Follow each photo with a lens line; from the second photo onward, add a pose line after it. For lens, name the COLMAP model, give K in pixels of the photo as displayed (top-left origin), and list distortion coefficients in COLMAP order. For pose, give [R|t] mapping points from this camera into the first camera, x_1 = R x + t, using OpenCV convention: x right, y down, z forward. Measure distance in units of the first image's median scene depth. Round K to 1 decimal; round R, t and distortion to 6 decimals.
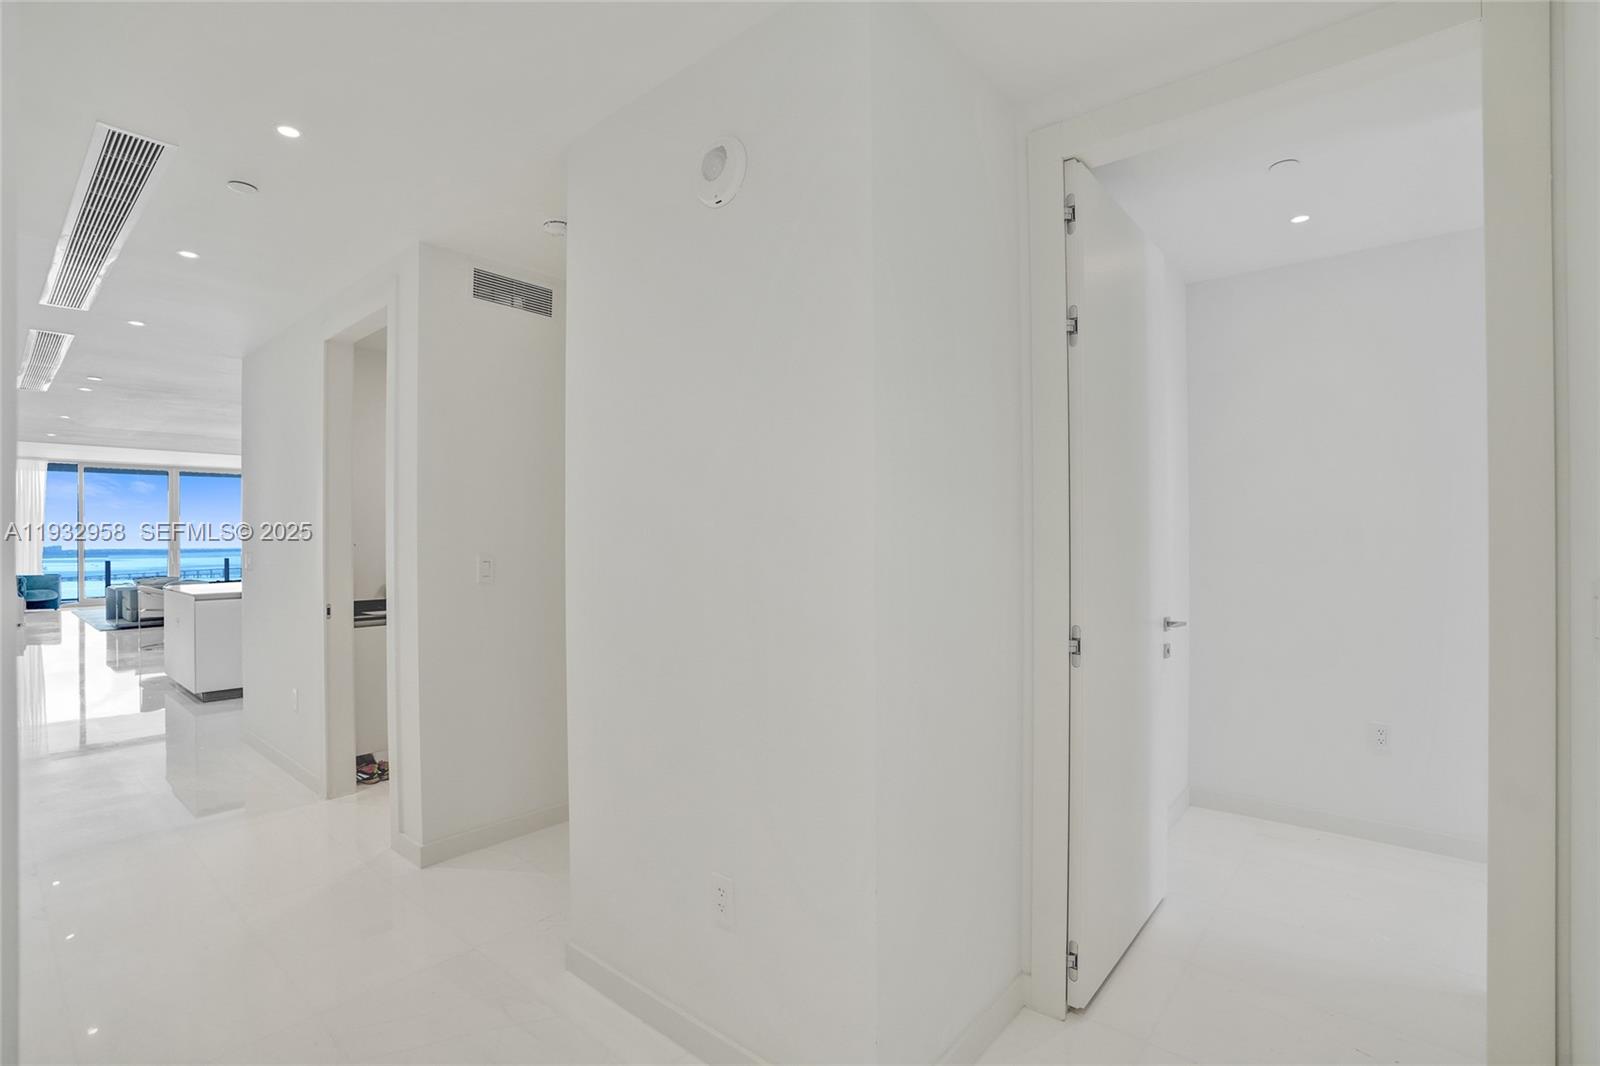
lens RADIAL K [[746.8, 0, 796.6], [0, 746.8, 537.6], [0, 0, 1]] dist [-0.069753, 0.030147]
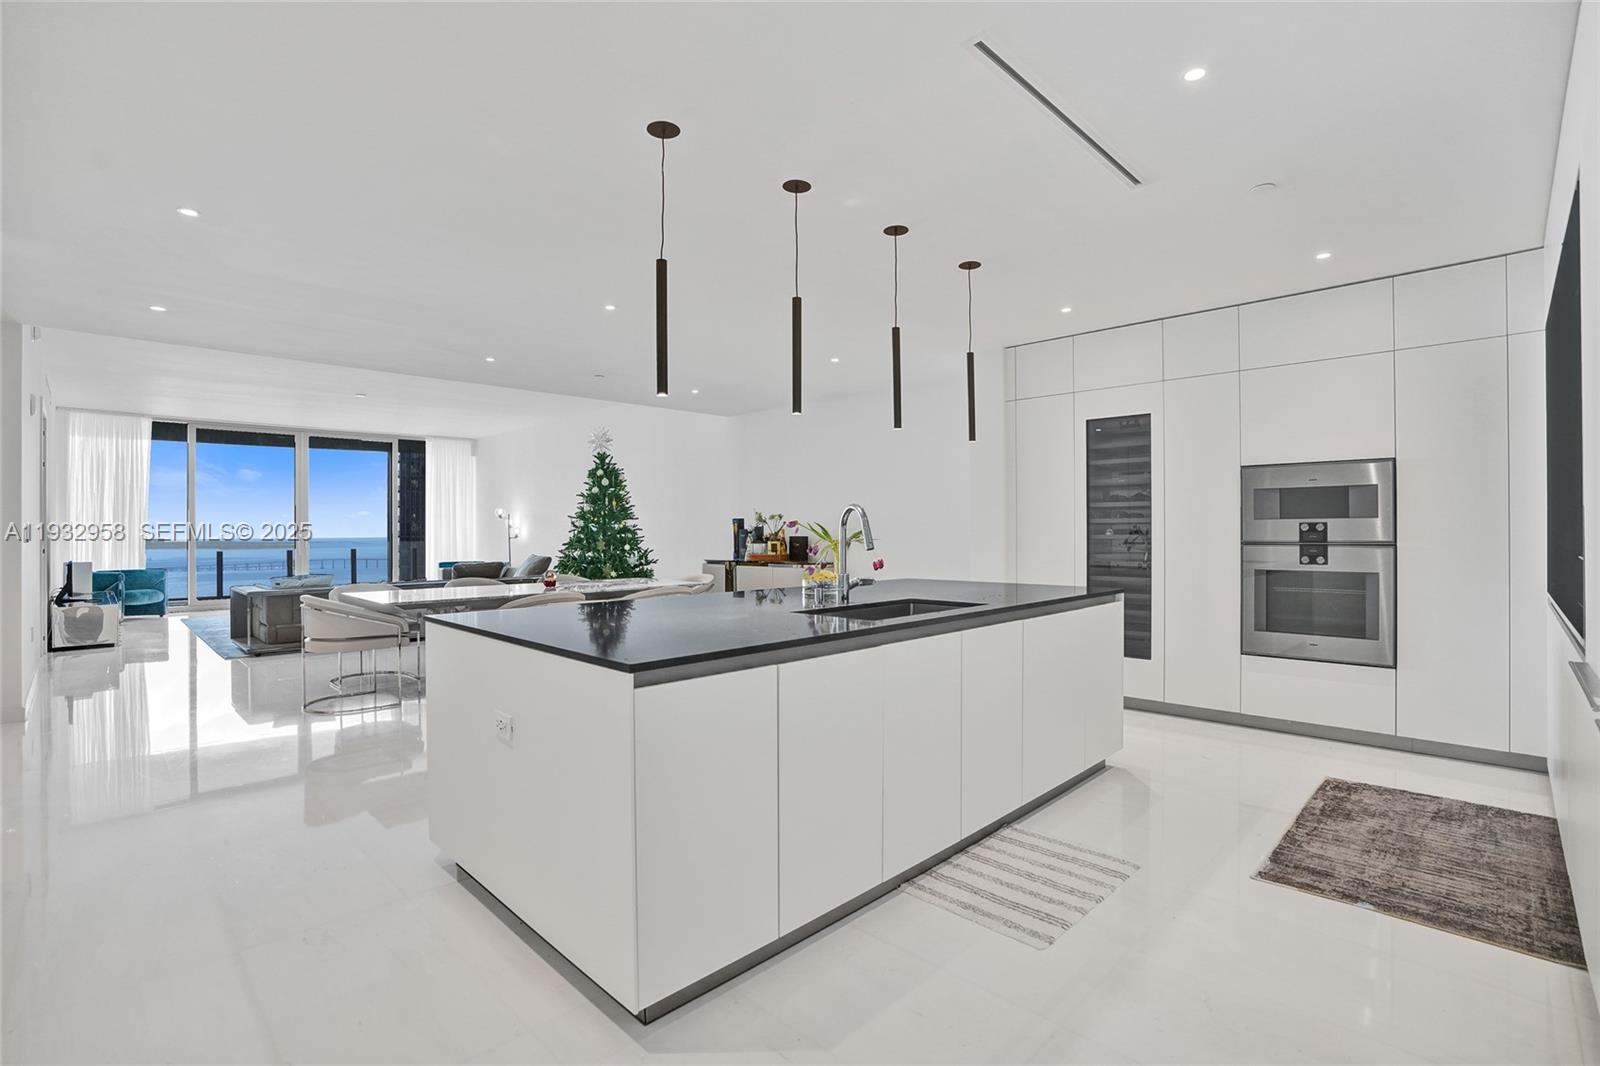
lens RADIAL K [[746.8, 0, 796.6], [0, 746.8, 537.6], [0, 0, 1]] dist [-0.069753, 0.030147]
pose [[0.997030, 0.002242, -0.076979, -0.311887], [-0.001783, 0.999980, 0.006029, 0.012890], [0.076991, -0.005874, 0.997014, 0.300100]]
